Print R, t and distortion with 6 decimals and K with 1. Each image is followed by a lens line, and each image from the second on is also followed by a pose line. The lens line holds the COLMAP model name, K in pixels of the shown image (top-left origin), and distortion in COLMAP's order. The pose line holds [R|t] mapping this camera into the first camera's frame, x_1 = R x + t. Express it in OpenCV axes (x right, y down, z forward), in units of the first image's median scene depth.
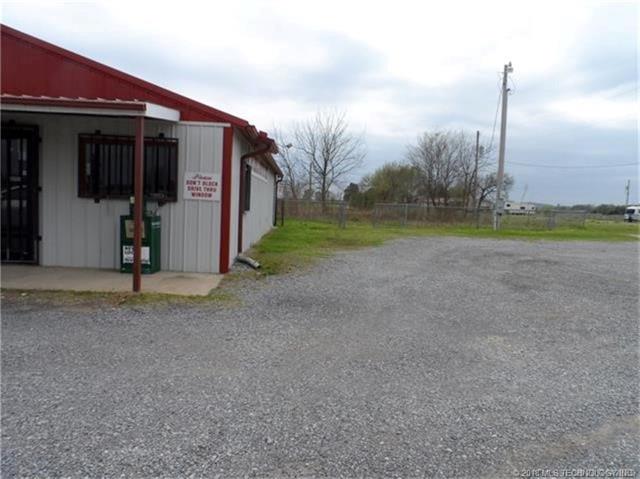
lens RADIAL K [[486.0, 0, 321.1], [0, 486.0, 242.9], [0, 0, 1]] dist [-0.009307, 0.008140]
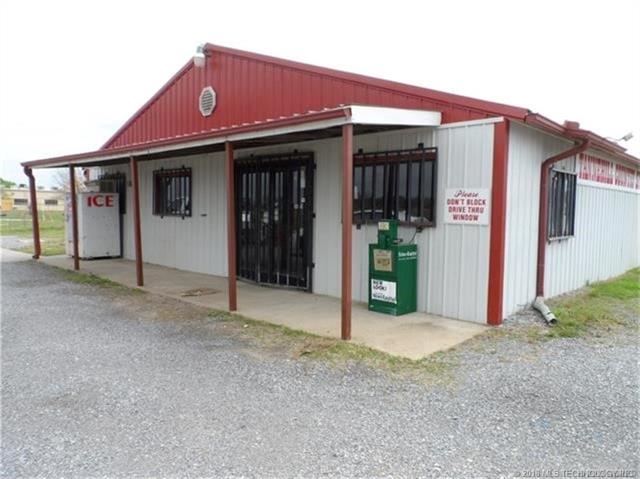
lens RADIAL K [[486.0, 0, 315.4], [0, 486.0, 242.2], [0, 0, 1]] dist [-0.009307, 0.008140]
pose [[0.695850, 0.011805, -0.718090, 0.136142], [-0.043489, 0.998723, -0.025724, -0.031709], [0.716869, 0.049129, 0.695474, 0.317910]]
